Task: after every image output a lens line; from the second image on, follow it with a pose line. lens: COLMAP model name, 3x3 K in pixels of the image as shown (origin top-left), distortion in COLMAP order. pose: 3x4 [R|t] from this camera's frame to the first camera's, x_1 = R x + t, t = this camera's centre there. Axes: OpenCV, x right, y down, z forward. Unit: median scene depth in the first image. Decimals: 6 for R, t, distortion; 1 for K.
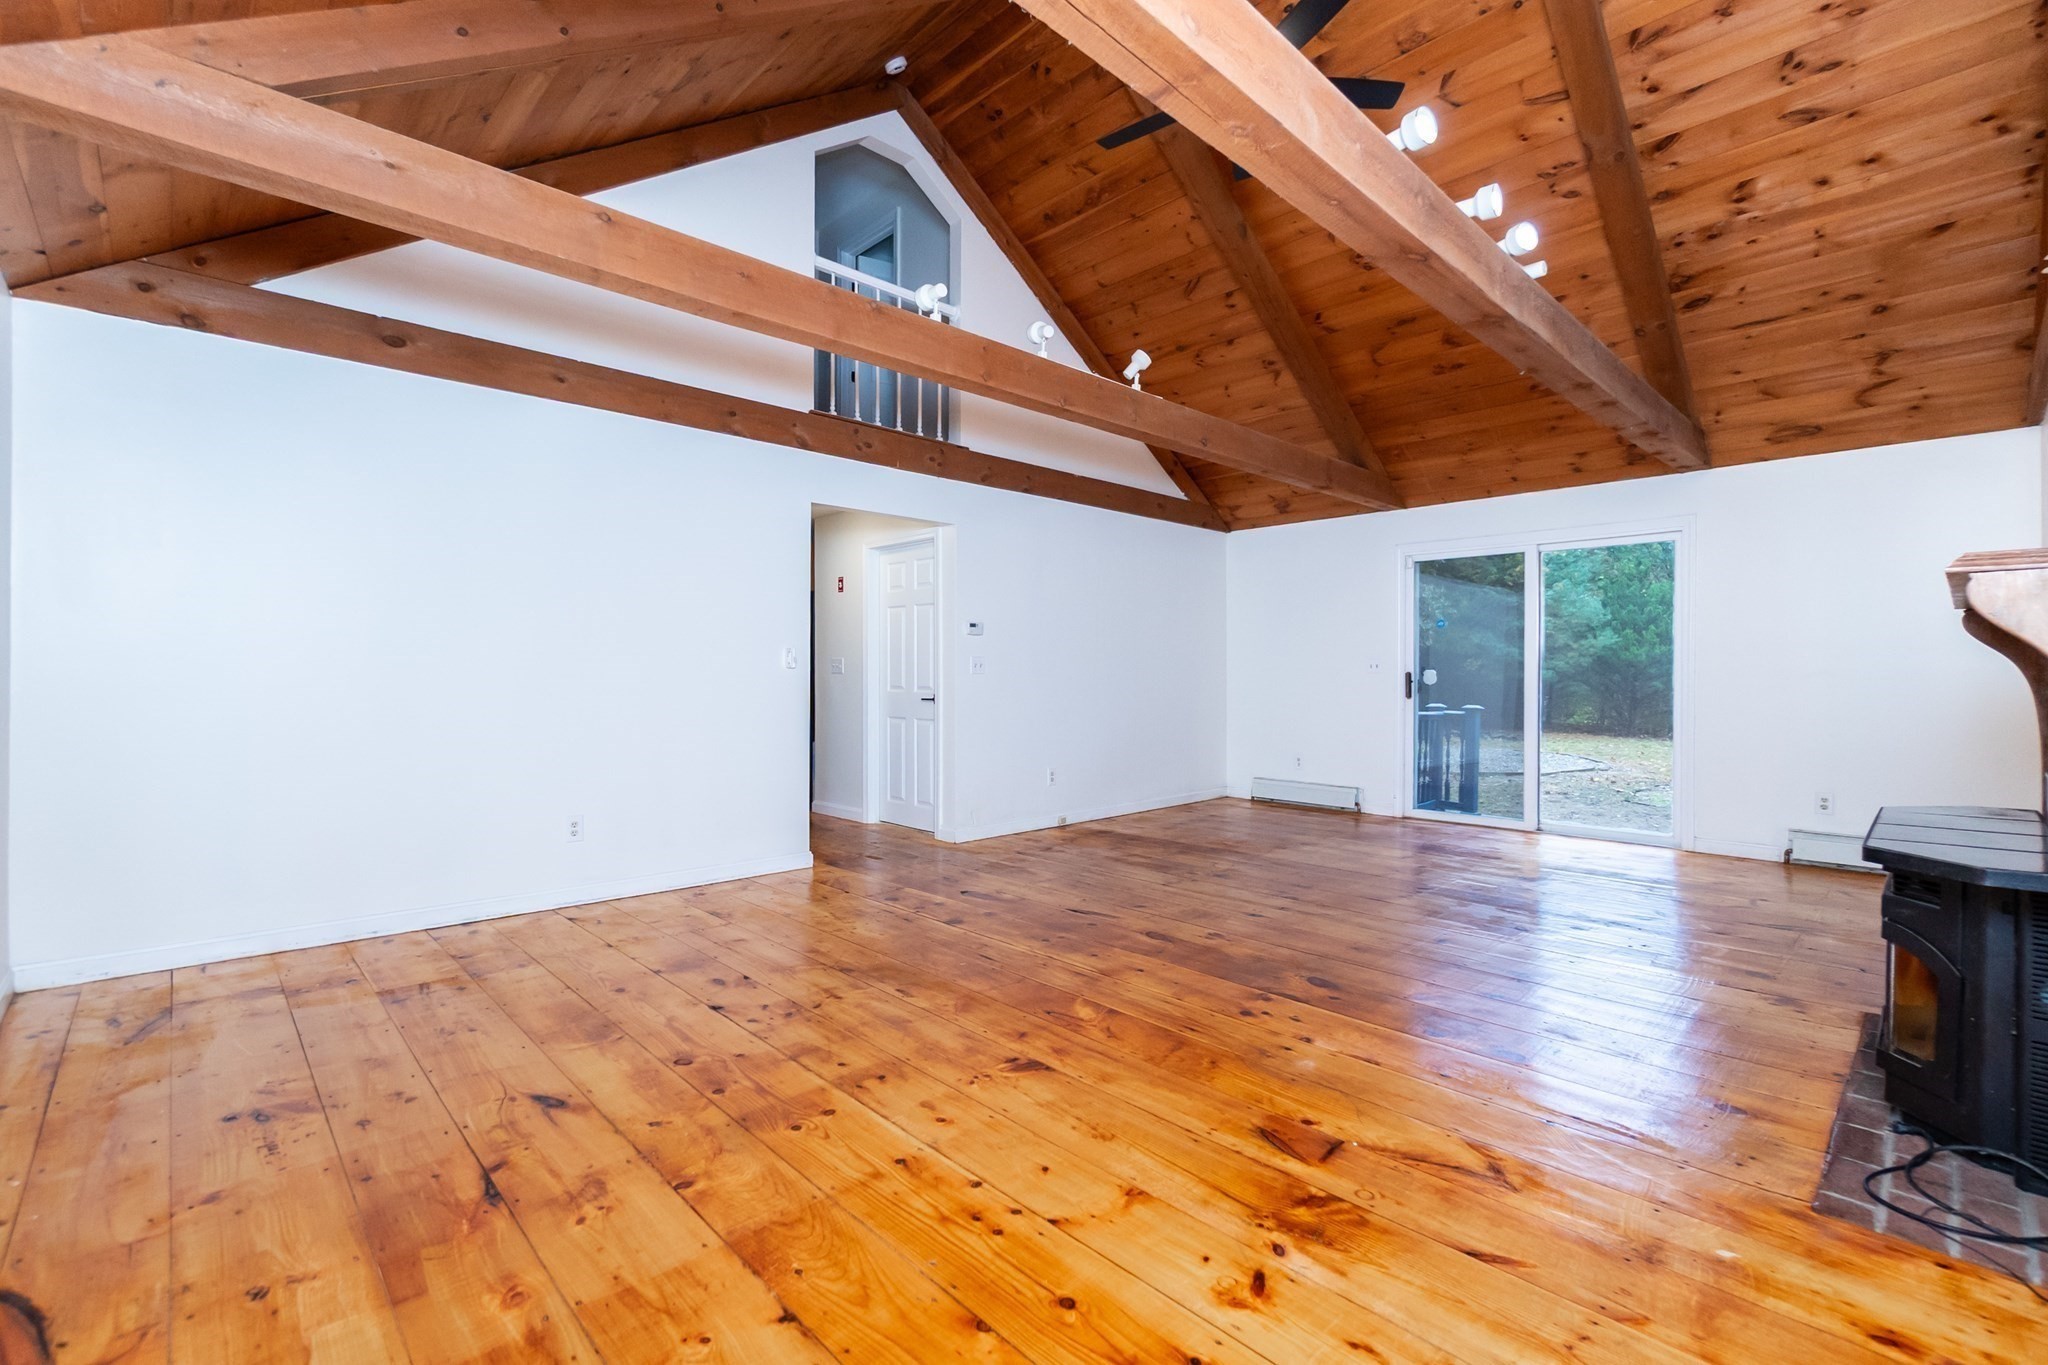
lens RADIAL K [[892.3, 0, 1018.9], [0, 892.3, 674.4], [0, 0, 1]] dist [-0.003244, 0.000477]
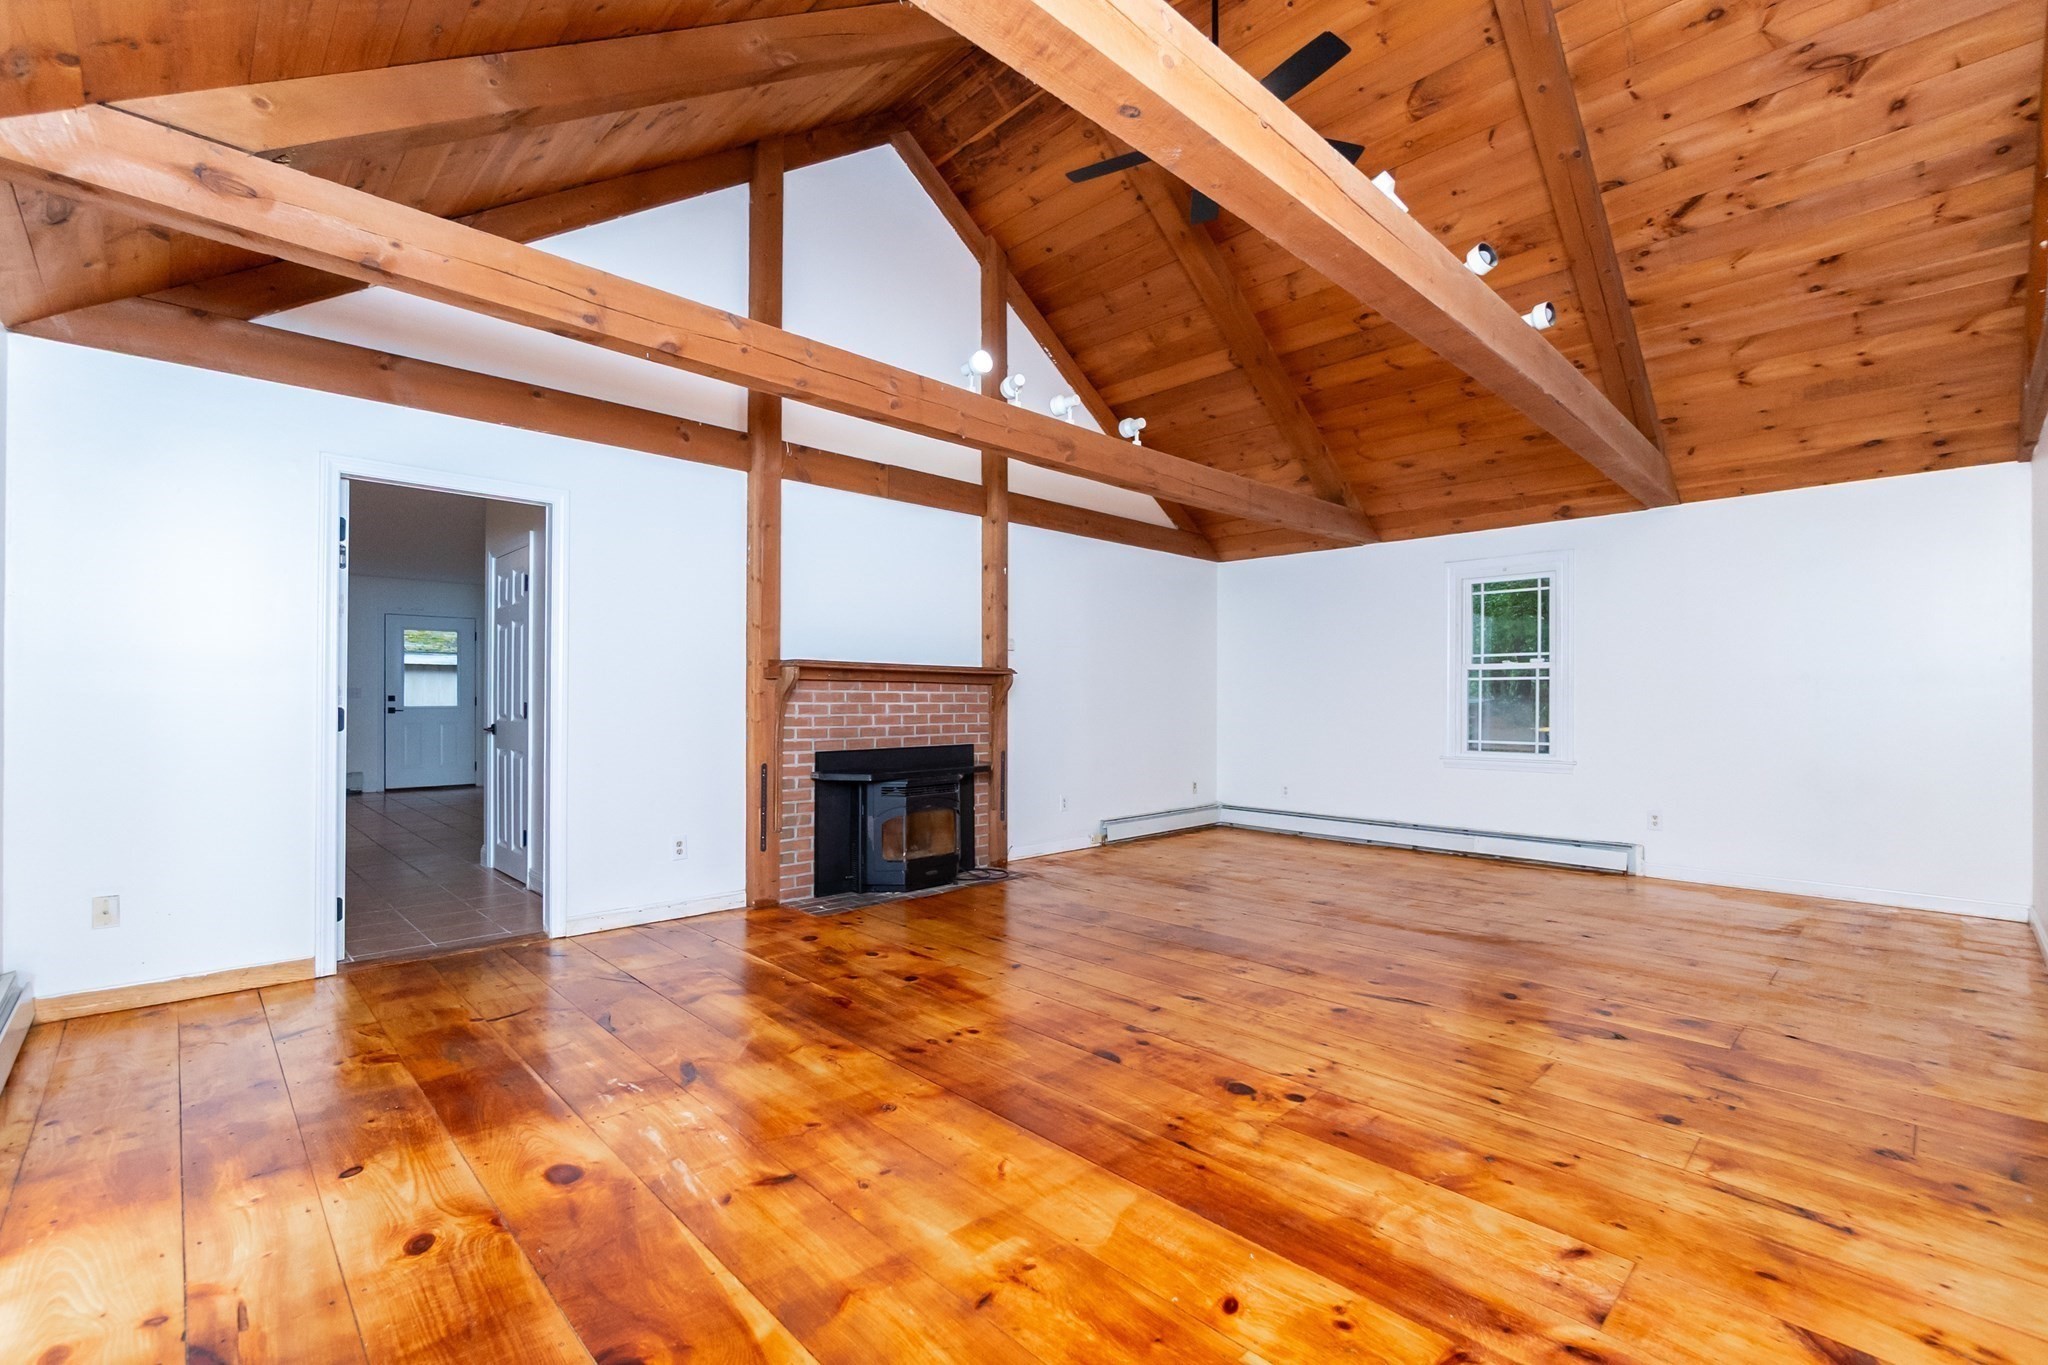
lens RADIAL K [[892.9, 0, 1008.9], [0, 892.9, 693.6], [0, 0, 1]] dist [-0.008781, -0.000363]
pose [[-0.999962, -0.003233, -0.008145, 0.612784], [-0.003201, 0.999987, -0.003925, -0.013393], [0.008157, -0.003899, -0.999959, 2.528541]]
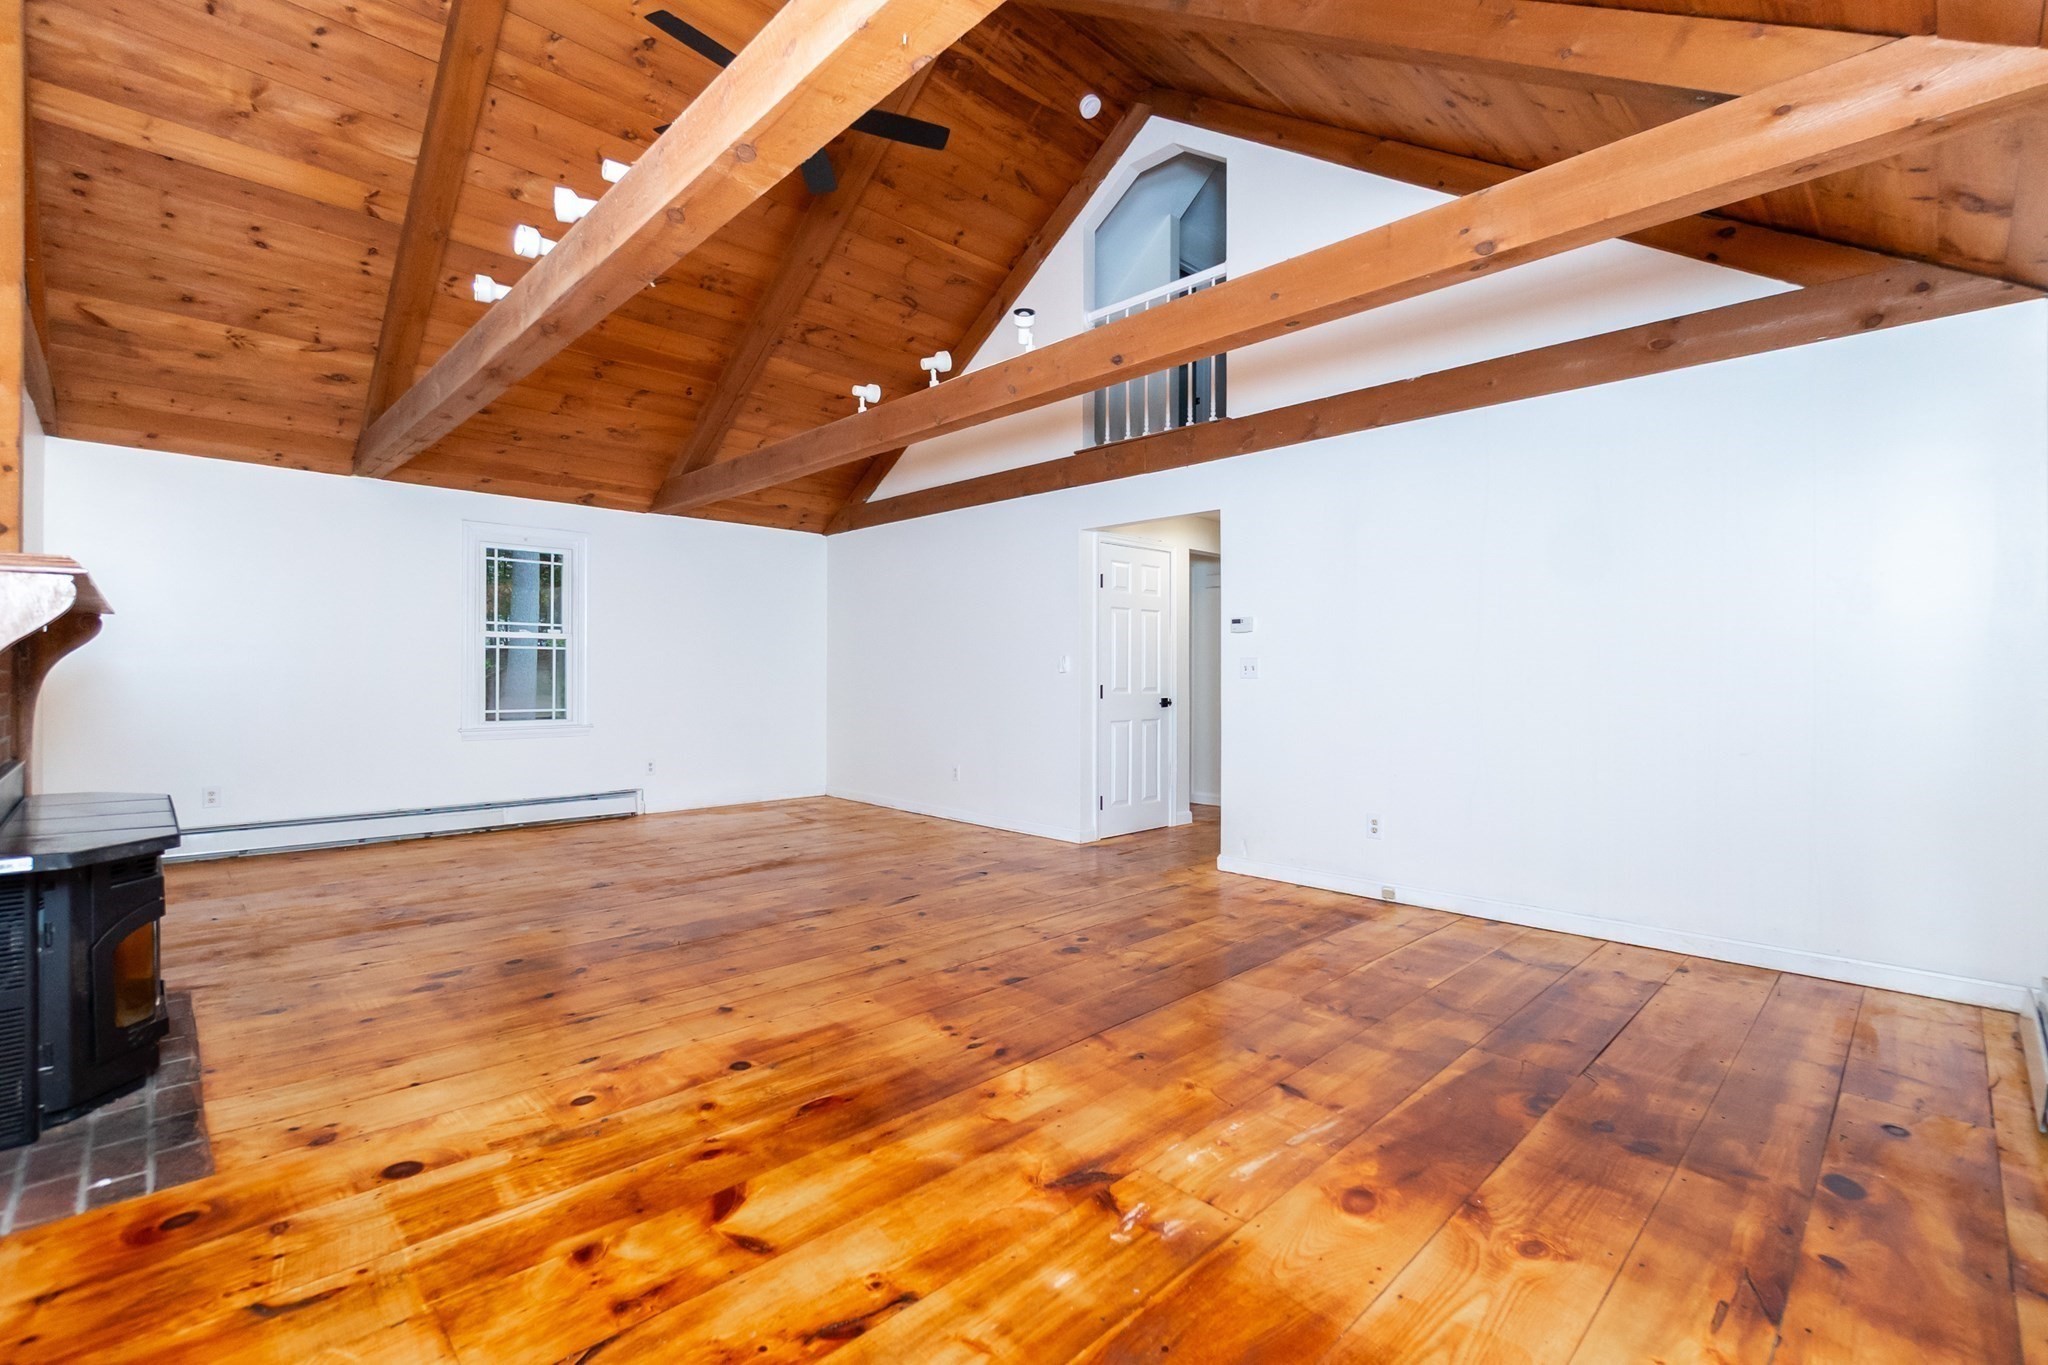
lens RADIAL K [[892.3, 0, 1018.9], [0, 892.3, 674.4], [0, 0, 1]] dist [-0.003244, 0.000477]
pose [[0.019109, -0.000036, -0.999817, 1.596085], [-0.007265, 0.999974, -0.000175, -0.004655], [0.999791, 0.007267, 0.019109, 1.552640]]
